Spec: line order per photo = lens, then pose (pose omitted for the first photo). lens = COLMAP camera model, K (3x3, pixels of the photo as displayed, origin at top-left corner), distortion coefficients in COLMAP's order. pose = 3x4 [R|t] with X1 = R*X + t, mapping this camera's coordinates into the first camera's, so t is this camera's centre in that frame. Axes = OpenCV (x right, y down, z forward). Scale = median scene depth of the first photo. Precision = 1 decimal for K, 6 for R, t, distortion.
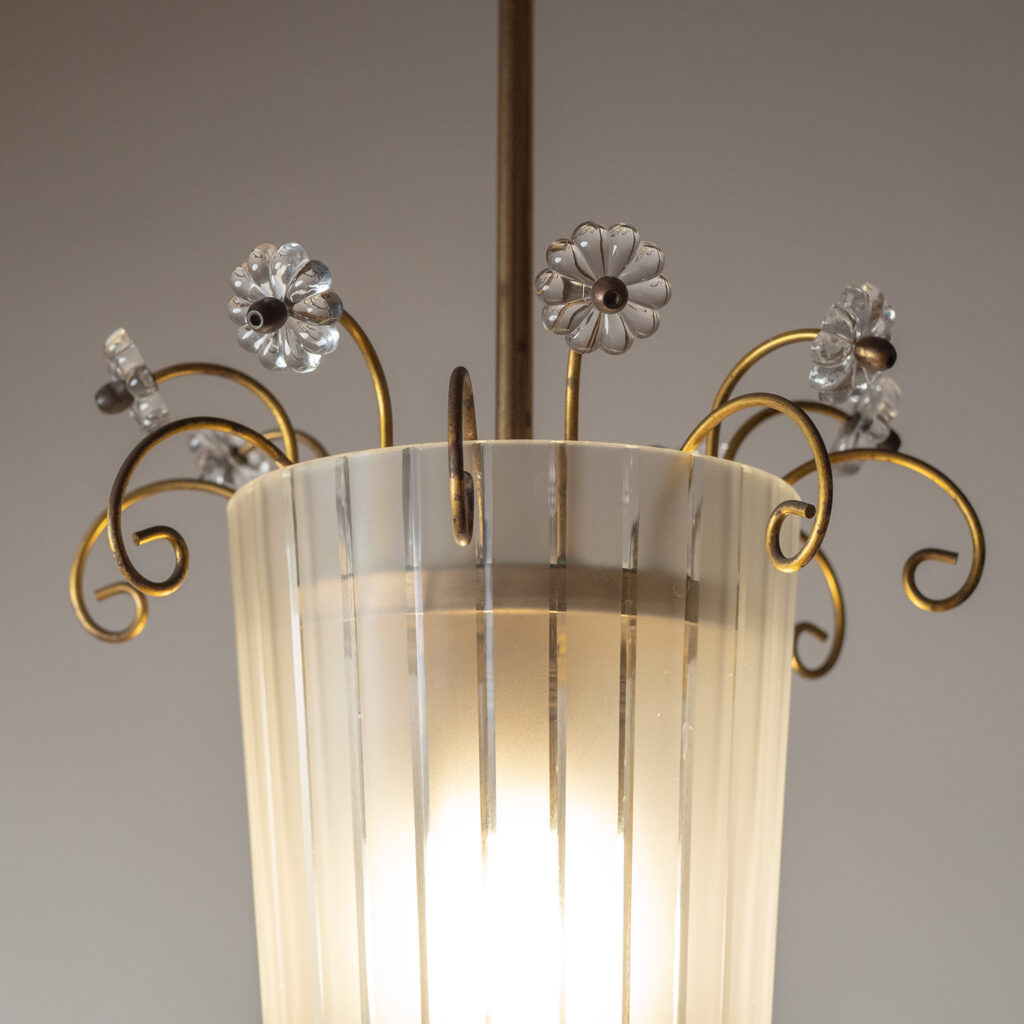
lens RADIAL K [[2016.8, 0, 512.2], [0, 2016.8, 522.4], [0, 0, 1]] dist [-0.052948, -0.206858]
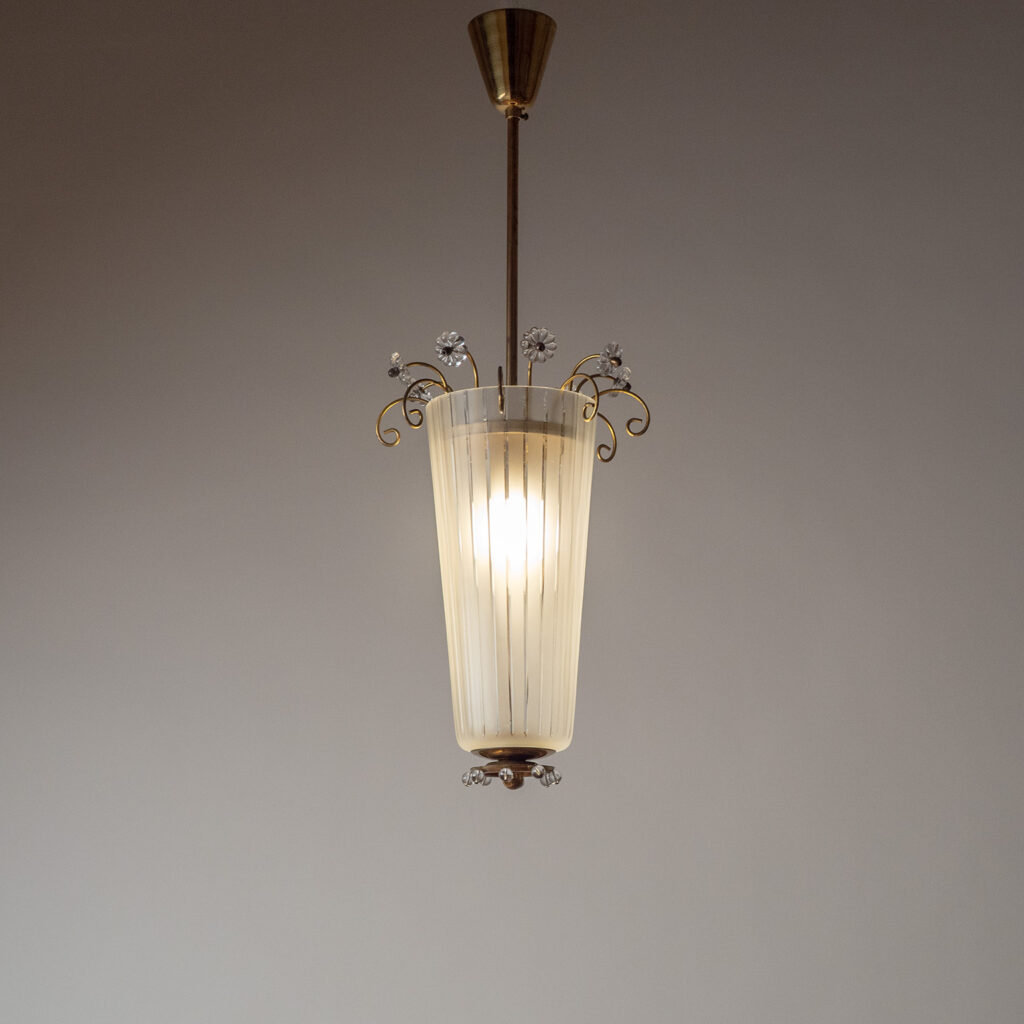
lens RADIAL K [[2016.8, 0, 512.2], [0, 2016.8, 522.4], [0, 0, 1]] dist [-0.052948, -0.206858]
pose [[0.999621, 0.003623, 0.027277, -0.099316], [-0.004406, 0.999579, 0.028686, 0.100199], [-0.027161, -0.028796, 0.999216, -2.614300]]
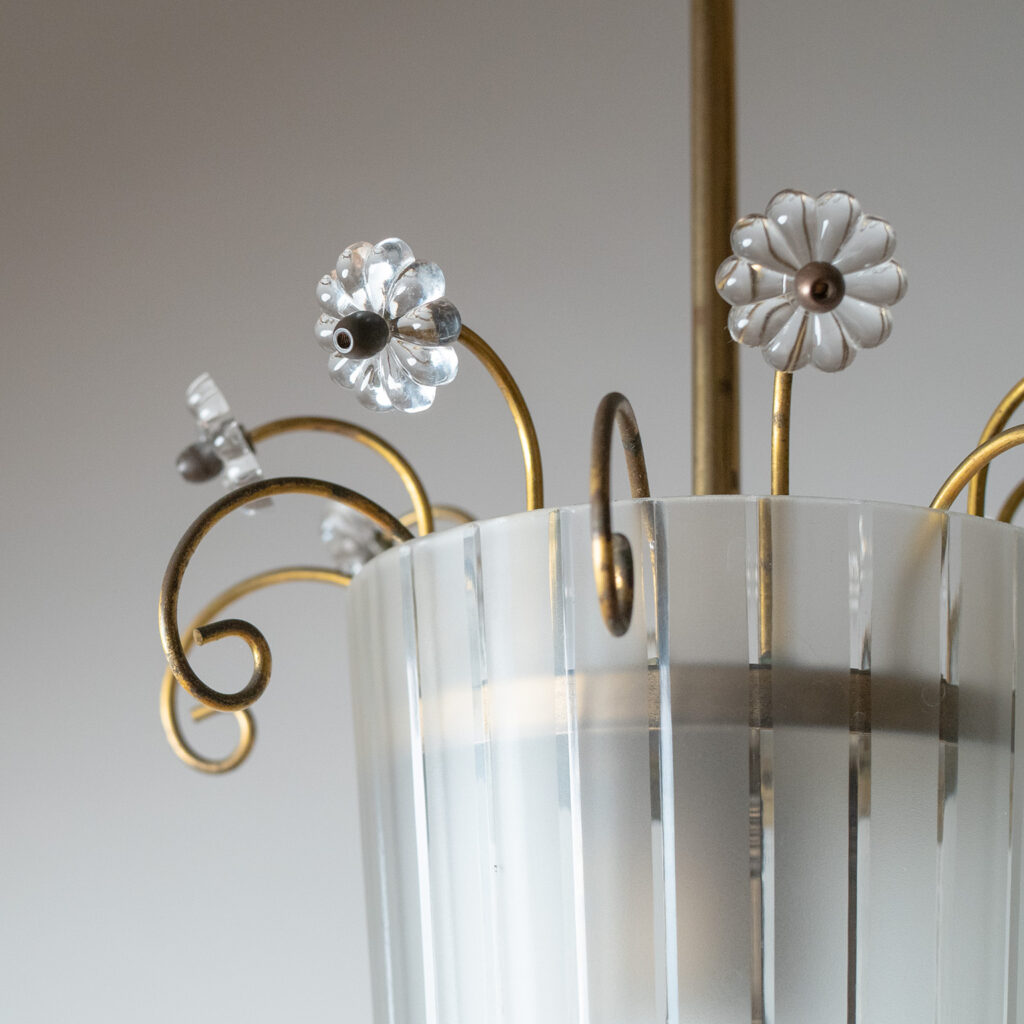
lens RADIAL K [[2016.8, 0, 512.2], [0, 2016.8, 522.4], [0, 0, 1]] dist [-0.052948, -0.206858]
pose [[0.988962, -0.022167, -0.146499, 0.041375], [0.012560, 0.997729, -0.066179, 0.016717], [0.147634, 0.063609, 0.986995, 0.263985]]
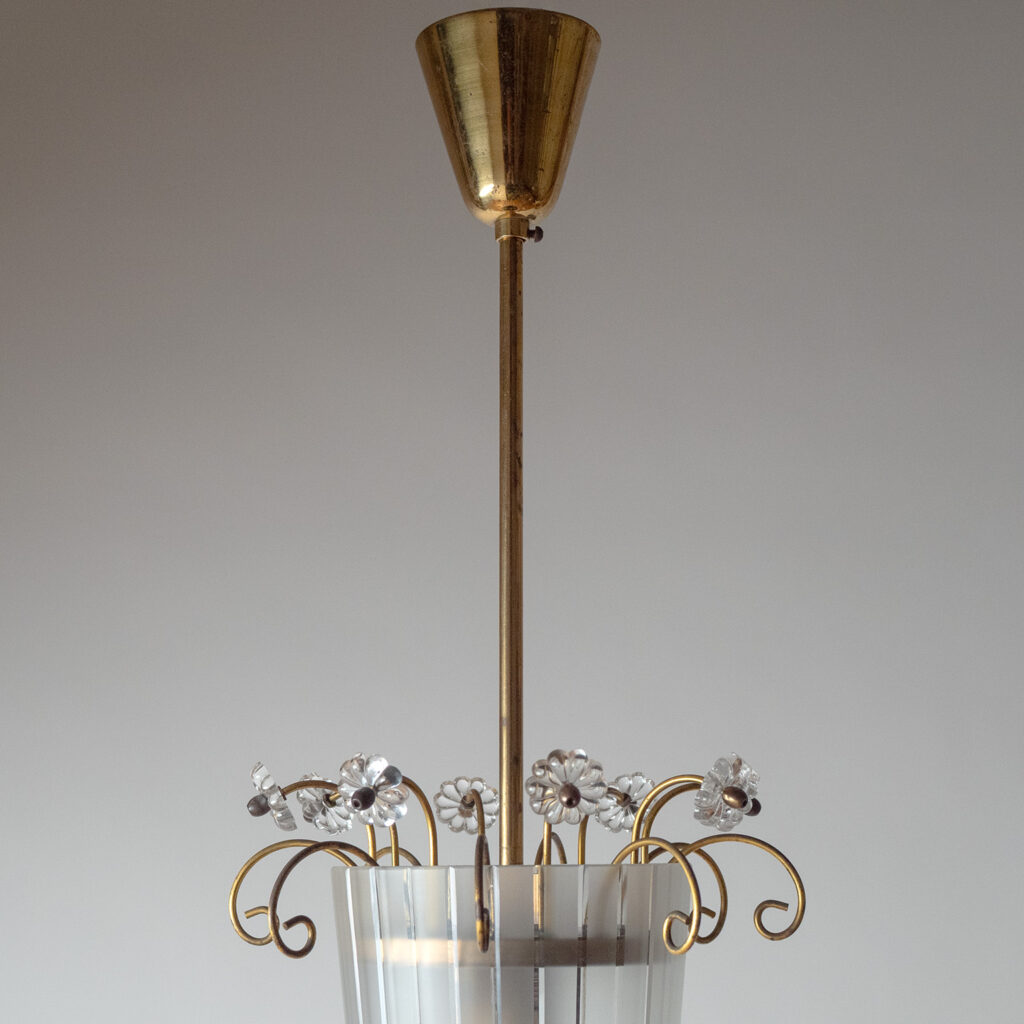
lens RADIAL K [[2016.8, 0, 512.2], [0, 2016.8, 522.4], [0, 0, 1]] dist [-0.052948, -0.206858]
pose [[0.999944, -0.005363, 0.009121, -0.012877], [0.004597, 0.996625, 0.081958, -0.453799], [-0.009530, -0.081911, 0.996594, -0.617916]]
